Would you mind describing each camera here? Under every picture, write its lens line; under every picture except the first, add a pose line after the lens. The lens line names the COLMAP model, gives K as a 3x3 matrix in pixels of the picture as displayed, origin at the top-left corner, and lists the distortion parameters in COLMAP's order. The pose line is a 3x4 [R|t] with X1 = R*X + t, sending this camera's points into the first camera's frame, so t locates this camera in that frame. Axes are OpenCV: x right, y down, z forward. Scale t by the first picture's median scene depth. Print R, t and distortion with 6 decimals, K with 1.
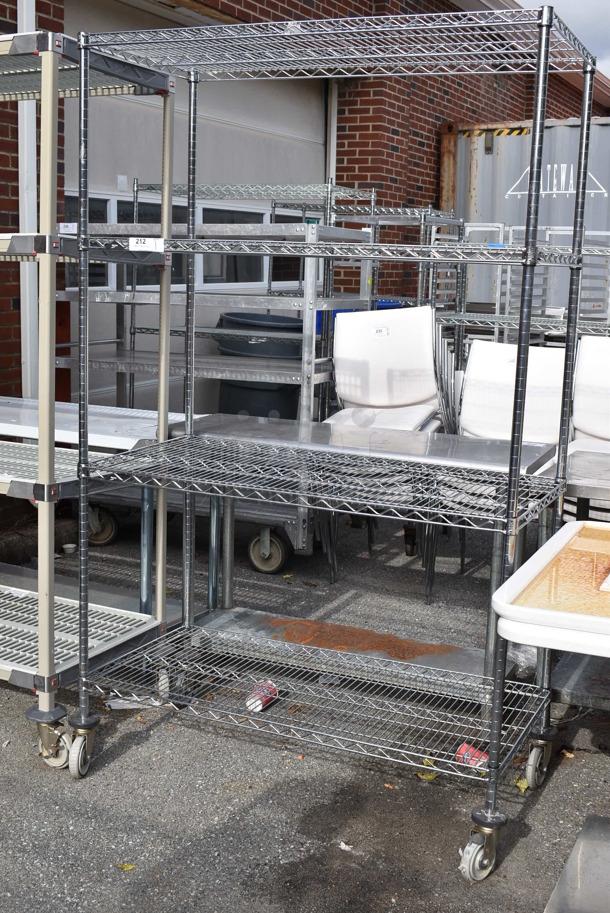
lens RADIAL K [[1114.9, 0, 305.0], [0, 1114.9, 456.5], [0, 0, 1]] dist [-0.036588, -0.033845]
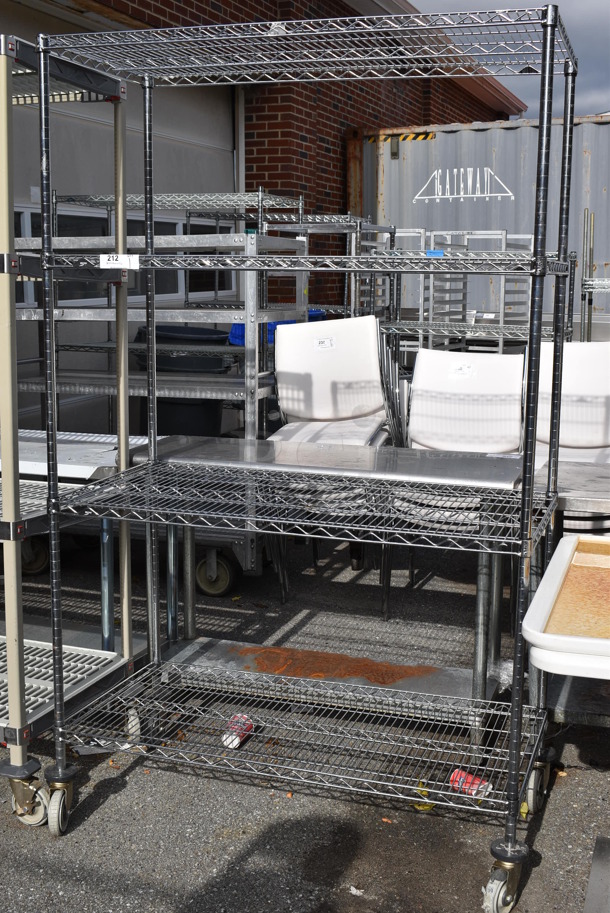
lens RADIAL K [[1114.9, 0, 305.0], [0, 1114.9, 456.5], [0, 0, 1]] dist [-0.036588, -0.033845]
pose [[0.994447, -0.038551, 0.097925, -0.069454], [0.039099, 0.999229, -0.003681, -0.014573], [-0.097708, 0.007489, 0.995187, 0.047916]]
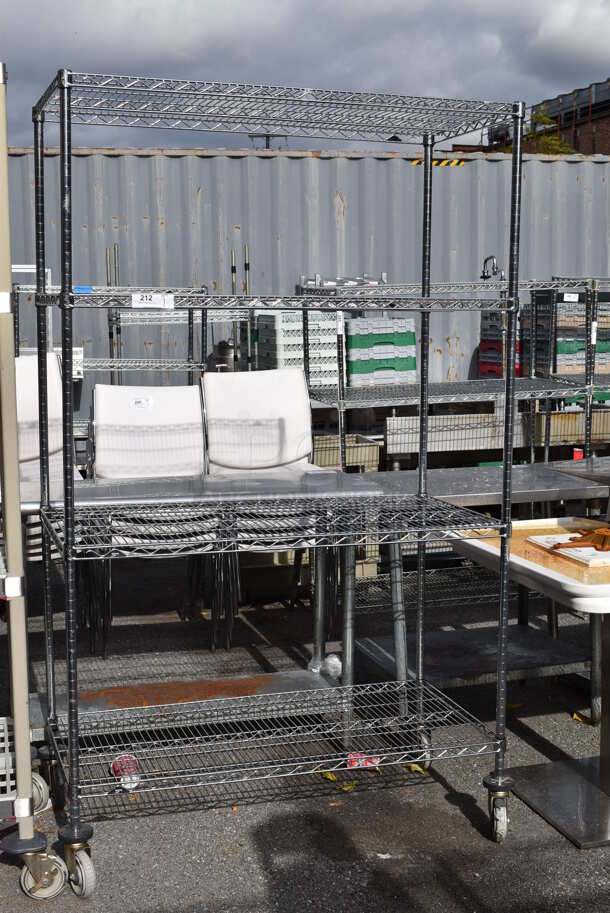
lens RADIAL K [[1203.5, 0, 309.0], [0, 1203.5, 466.1], [0, 0, 1]] dist [-0.039919, -0.023221]
pose [[0.743709, -0.114213, 0.658675, -0.597709], [0.132771, 0.990905, 0.021909, -0.045340], [-0.655186, 0.071159, 0.752109, 0.123411]]
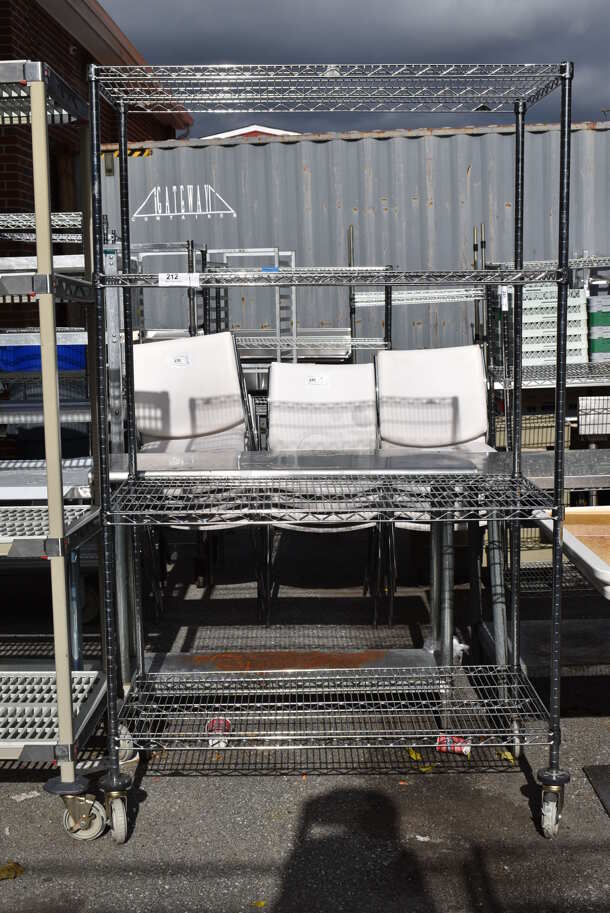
lens RADIAL K [[1204.4, 0, 305.0], [0, 1204.4, 456.5], [0, 0, 1]] dist [-0.035186, -0.040778]
pose [[0.906201, -0.100667, 0.410689, -0.403694], [0.113973, 0.993452, -0.007972, -0.010322], [-0.407197, 0.054031, 0.911741, -0.011201]]
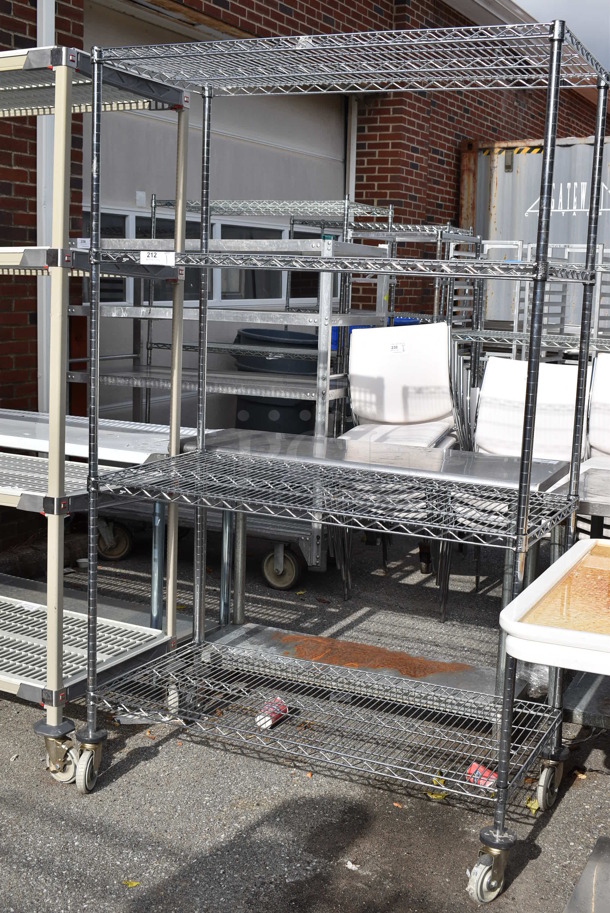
lens RADIAL K [[1114.9, 0, 305.0], [0, 1114.9, 456.5], [0, 0, 1]] dist [-0.036588, -0.033845]
pose [[0.999800, 0.007384, -0.018576, 0.008122], [-0.007674, 0.999849, -0.015583, 0.001792], [0.018458, 0.015722, 0.999706, 0.004163]]
